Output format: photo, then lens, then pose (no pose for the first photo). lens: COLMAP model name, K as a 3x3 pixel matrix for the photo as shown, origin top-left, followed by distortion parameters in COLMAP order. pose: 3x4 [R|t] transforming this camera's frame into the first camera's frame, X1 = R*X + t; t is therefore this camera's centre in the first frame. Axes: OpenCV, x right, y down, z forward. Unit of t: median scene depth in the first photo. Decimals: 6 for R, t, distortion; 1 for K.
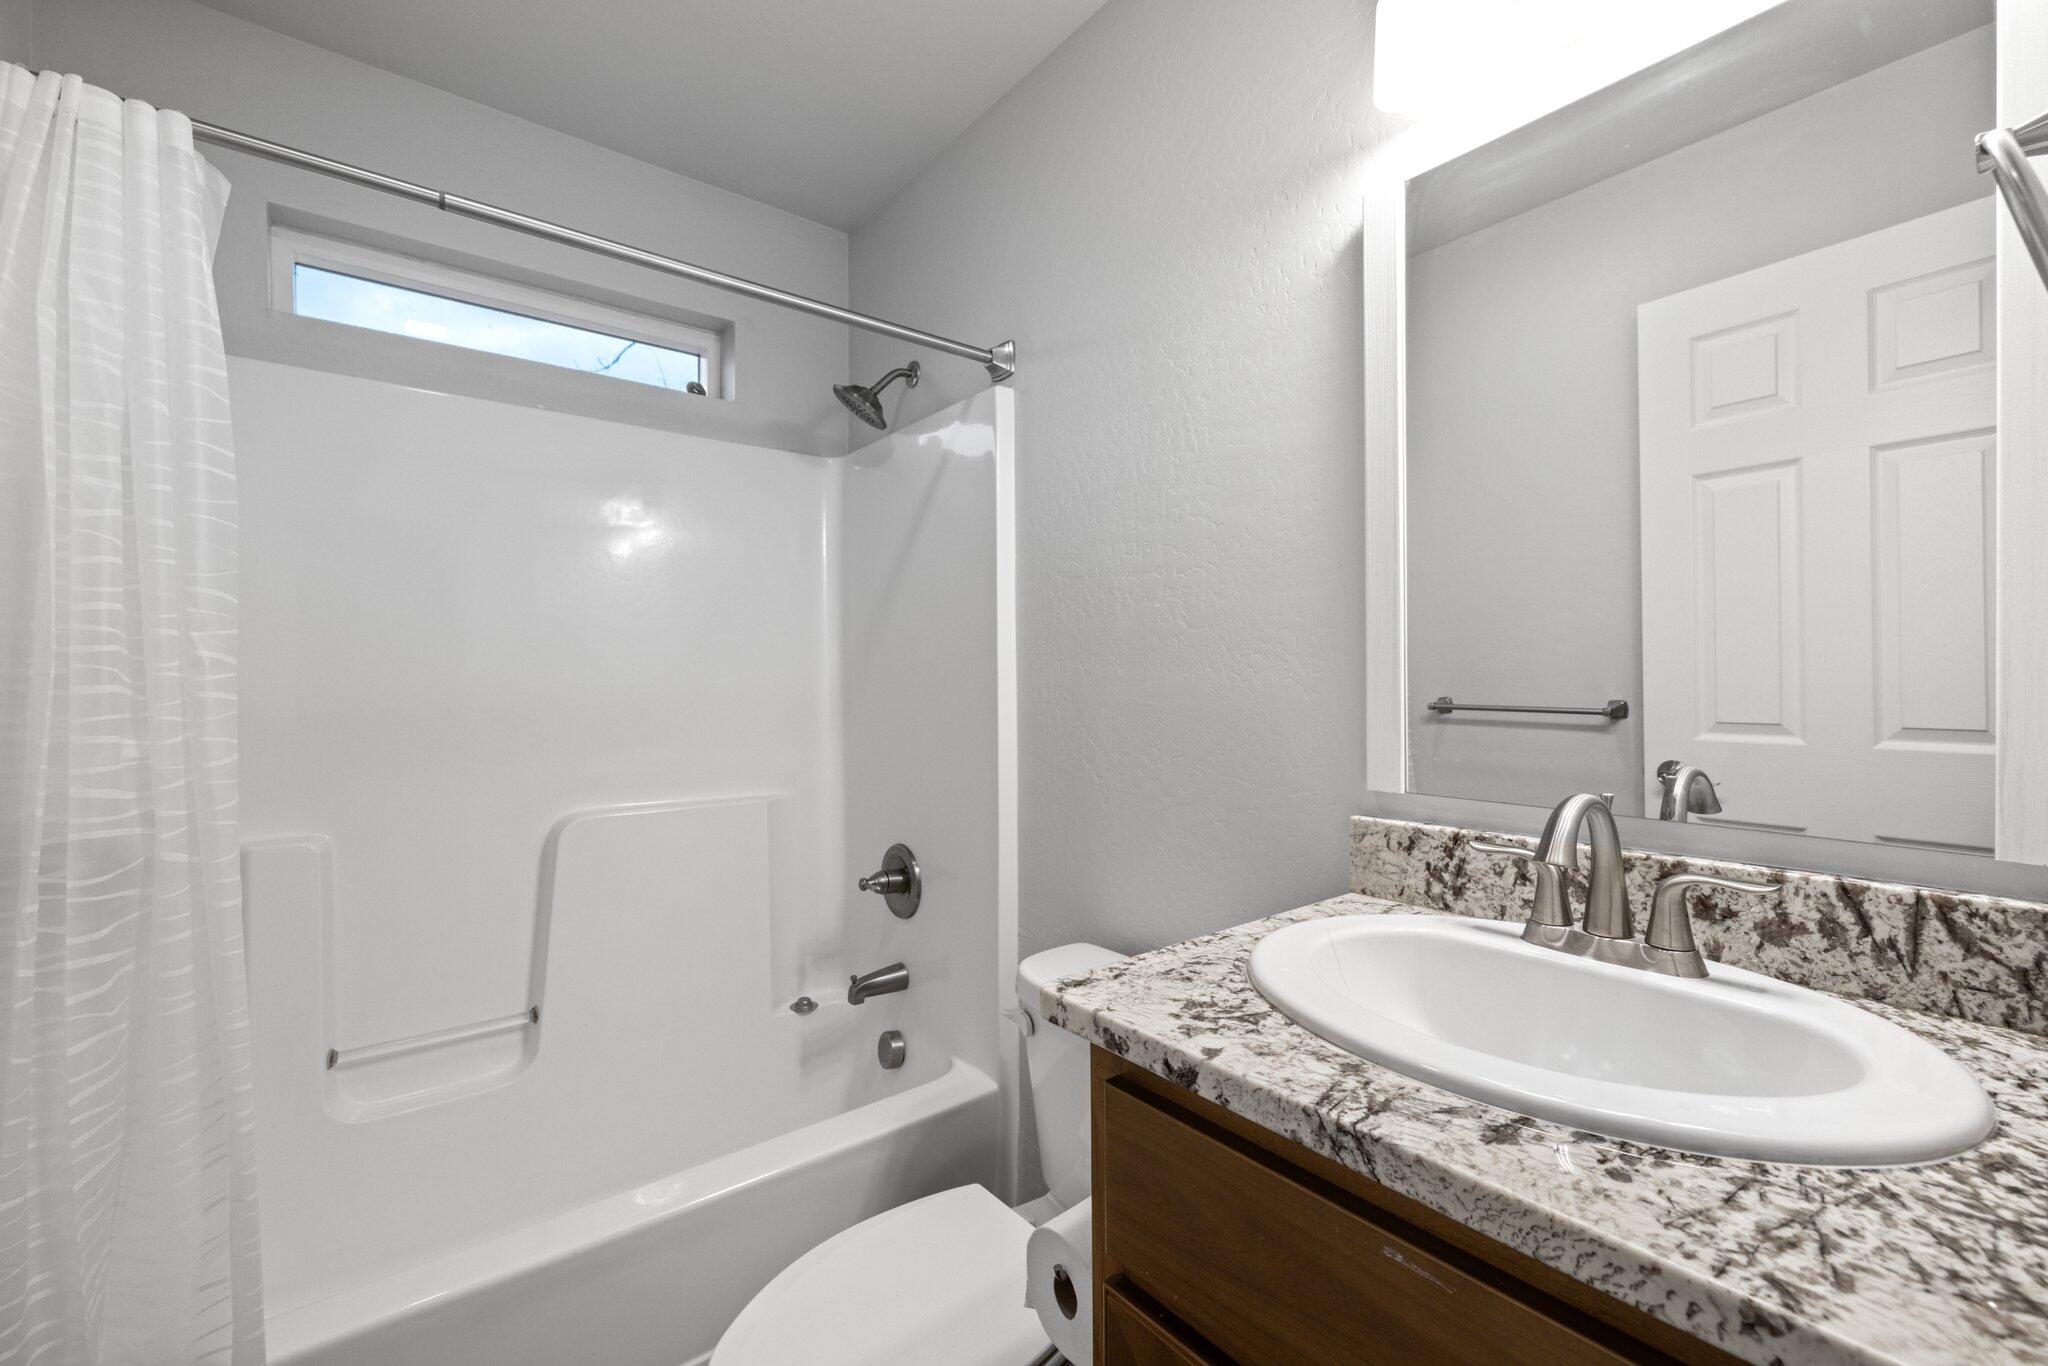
lens RADIAL K [[847.1, 0, 1030.7], [0, 847.1, 684.7], [0, 0, 1]] dist [-0.001805, -0.000967]
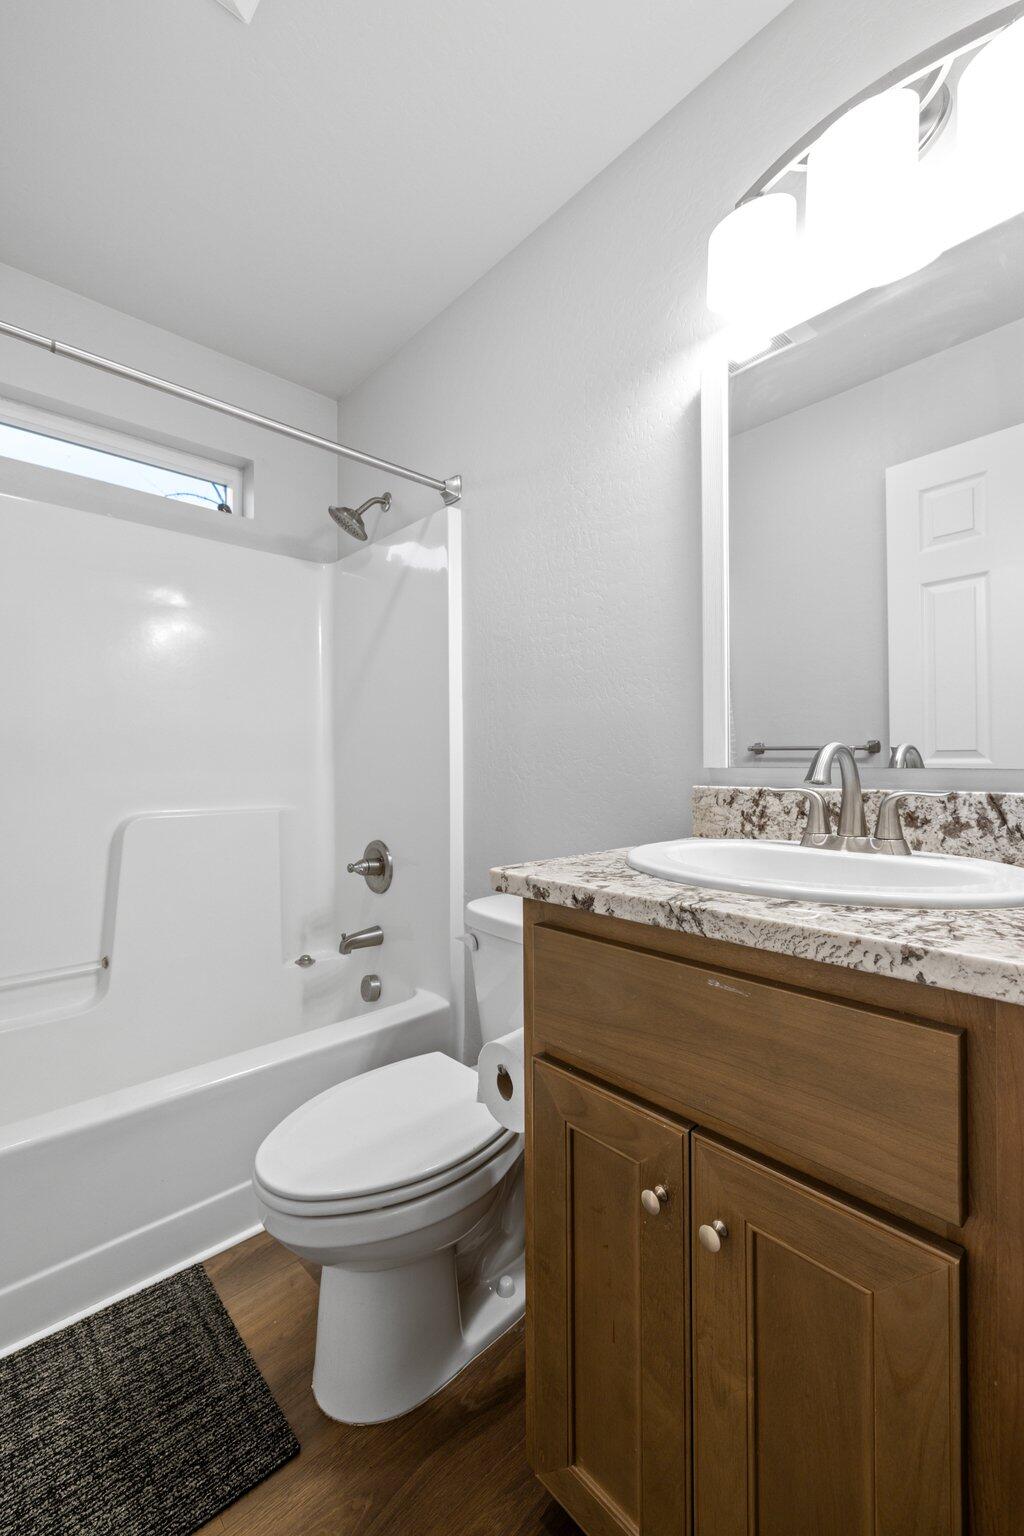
lens RADIAL K [[635.3, 0, 507.2], [0, 635.3, 765.0], [0, 0, 1]] dist [-0.001805, -0.000967]
pose [[0.997551, -0.000091, 0.069945, -0.024093], [0.000214, 0.999998, -0.001759, 0.112219], [-0.069945, 0.001770, 0.997549, -0.085552]]
